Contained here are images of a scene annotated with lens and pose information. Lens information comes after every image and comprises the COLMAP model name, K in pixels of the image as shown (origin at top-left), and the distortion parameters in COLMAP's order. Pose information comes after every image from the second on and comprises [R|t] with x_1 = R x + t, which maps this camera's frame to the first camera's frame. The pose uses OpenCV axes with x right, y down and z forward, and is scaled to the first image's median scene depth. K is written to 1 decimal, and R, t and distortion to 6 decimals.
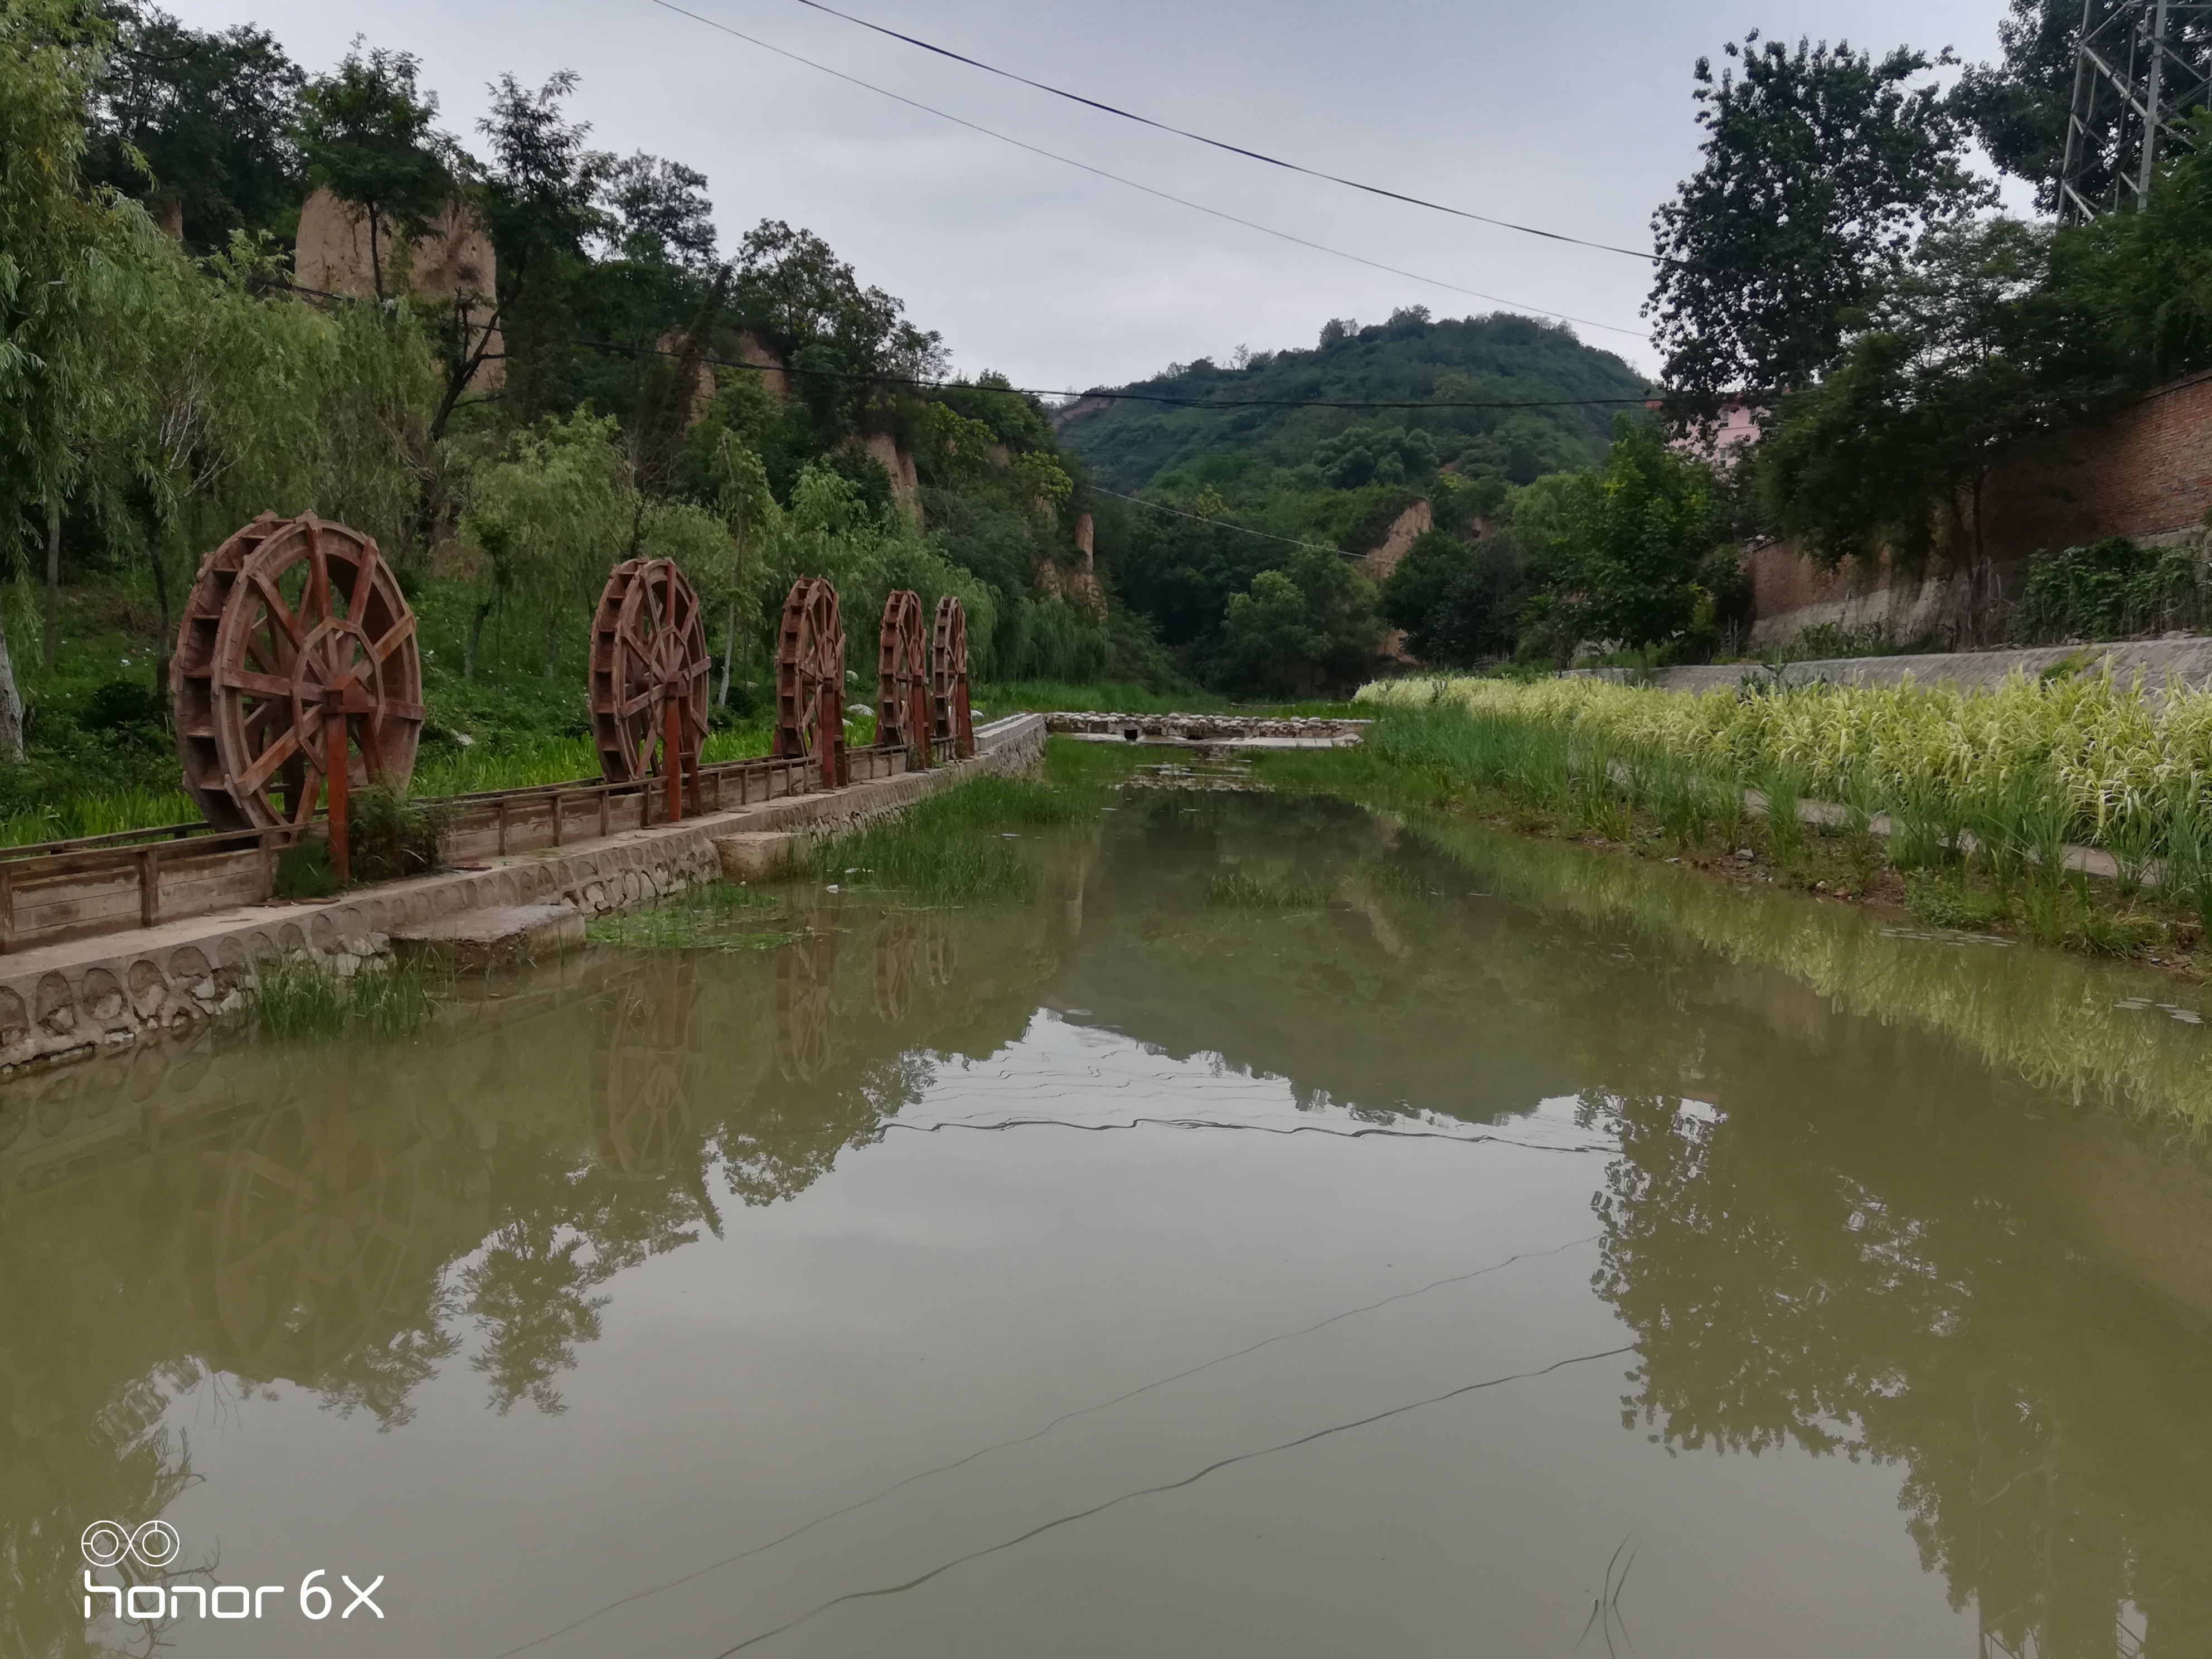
lens RADIAL K [[1715.6, 0, 1112.0], [0, 1715.6, 832.0], [0, 0, 1]] dist [0.042000, -0.004912]
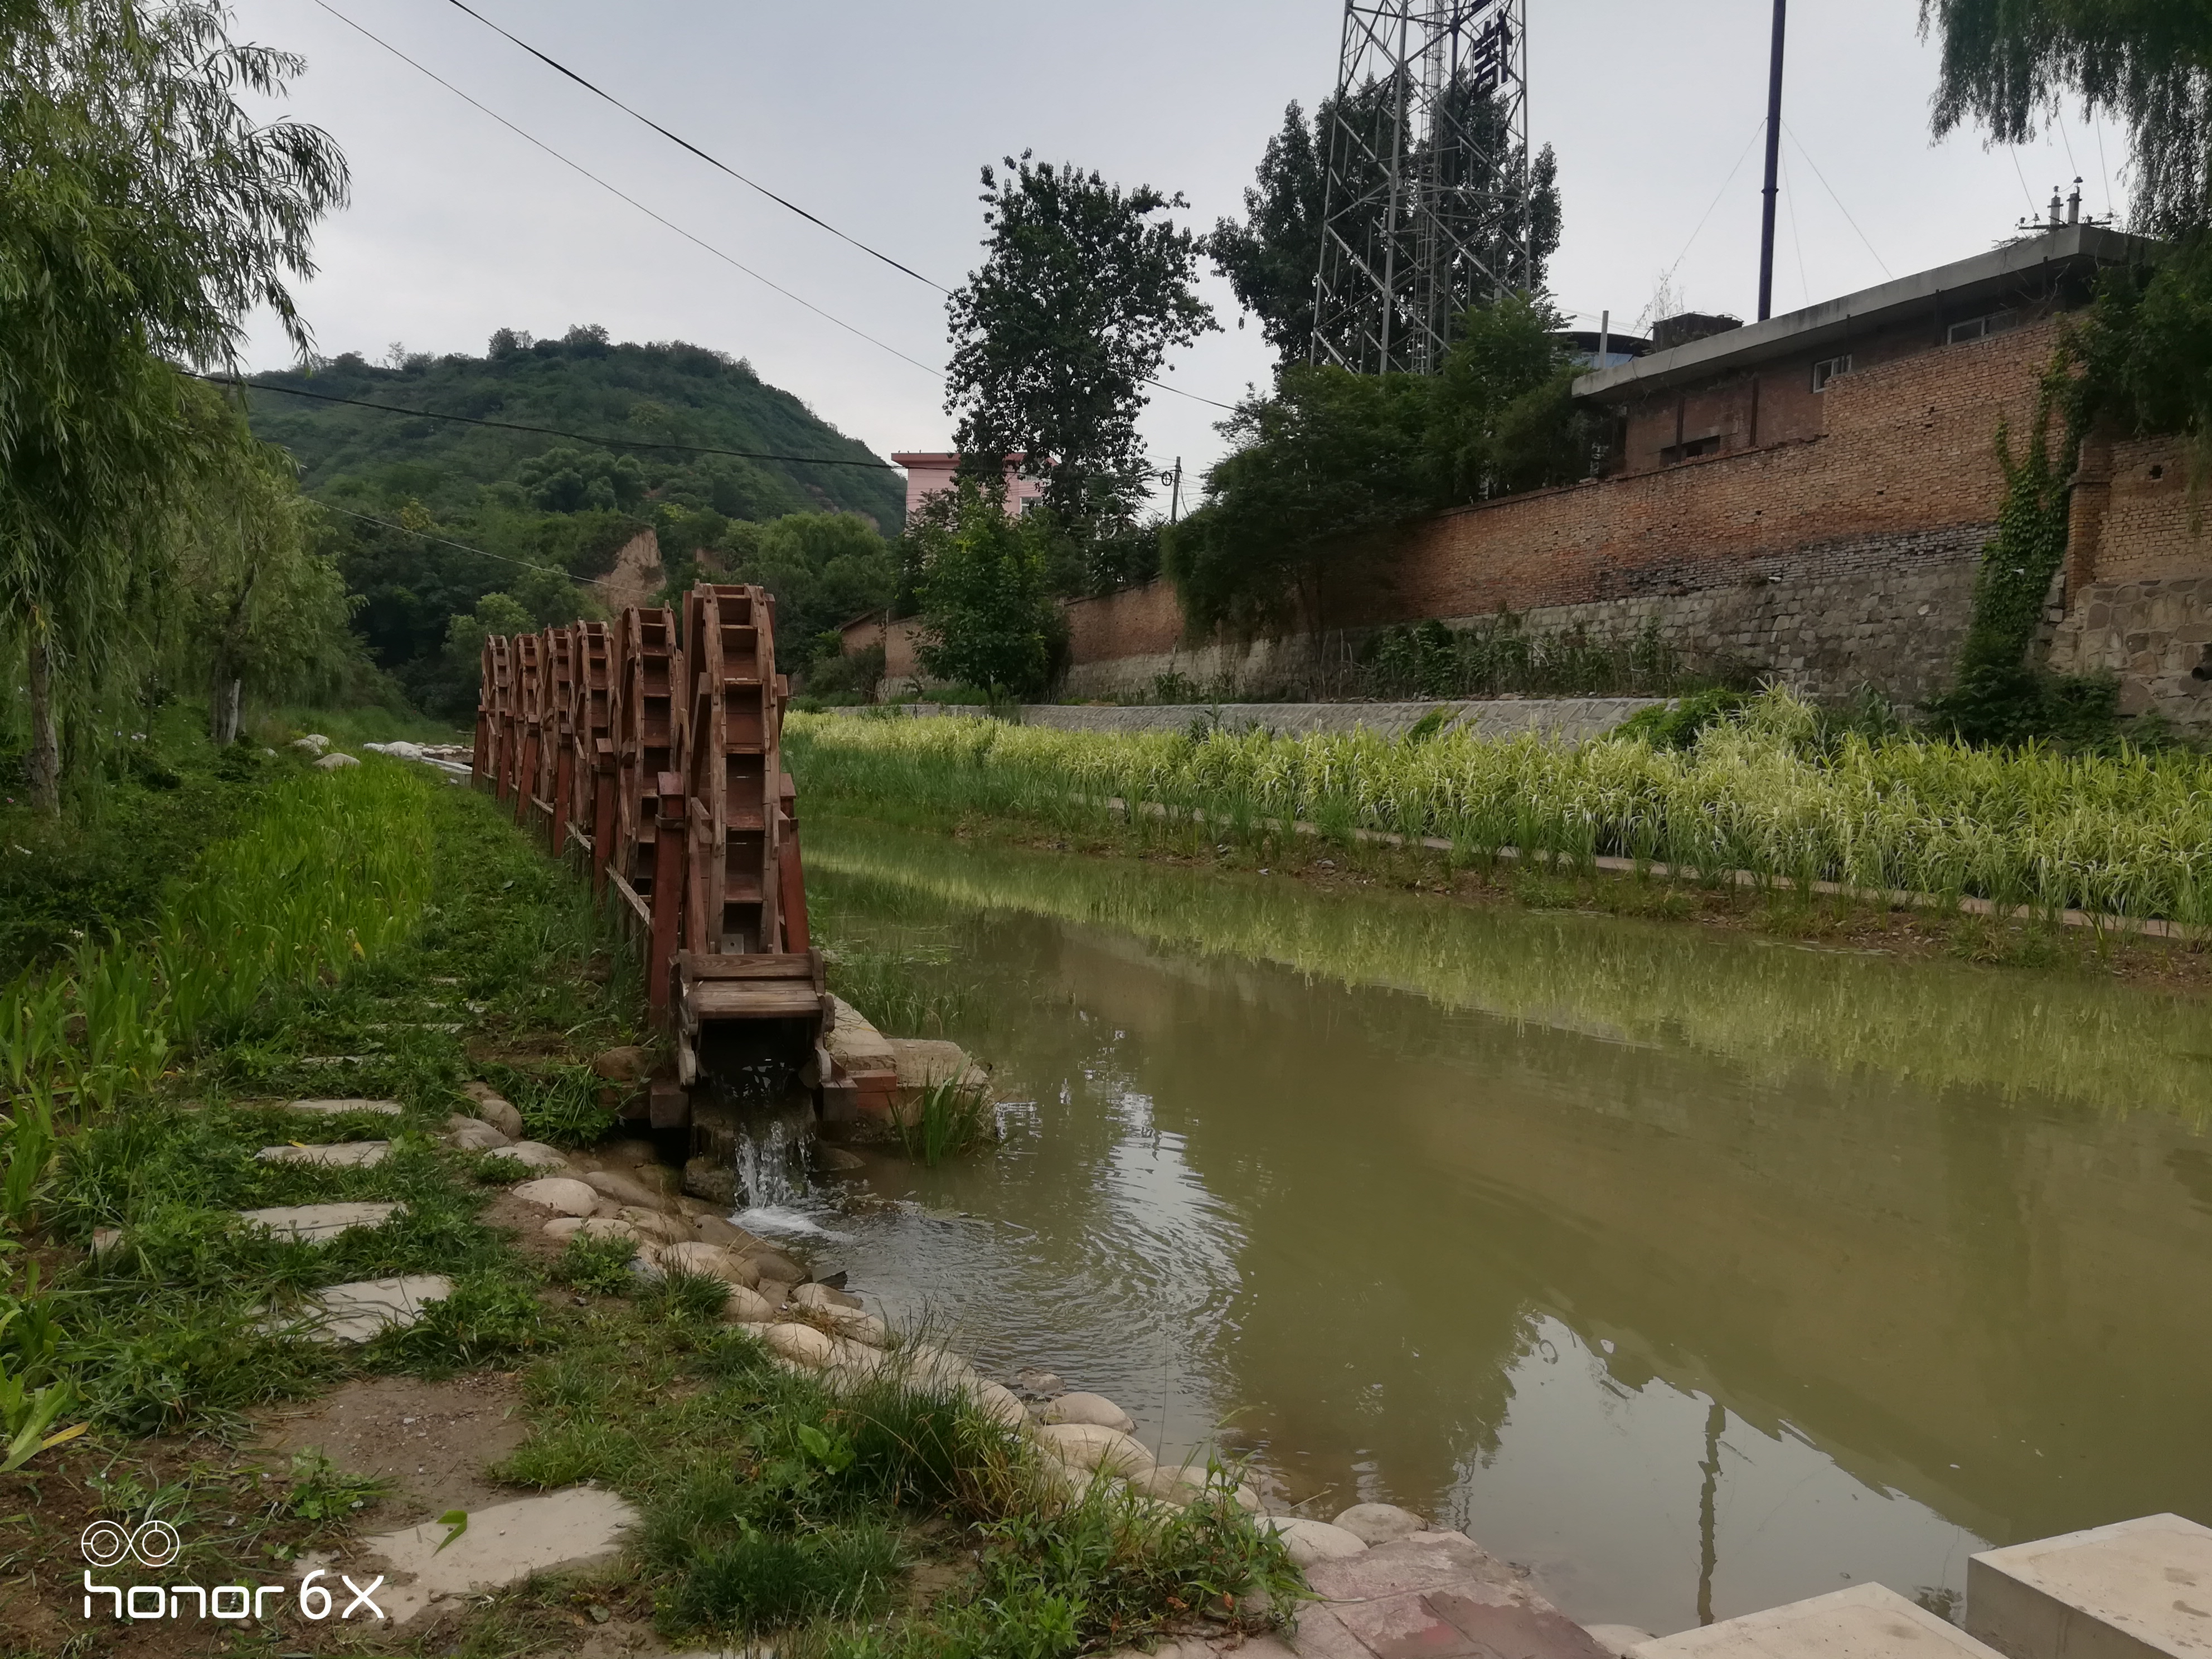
lens RADIAL K [[1715.6, 0, 1109.9], [0, 1715.6, 830.0], [0, 0, 1]] dist [0.042000, -0.004912]
pose [[0.887415, -0.025758, 0.460252, -0.113318], [0.032779, 0.999436, -0.007267, -0.002633], [-0.459805, 0.021535, 0.887759, -0.024771]]
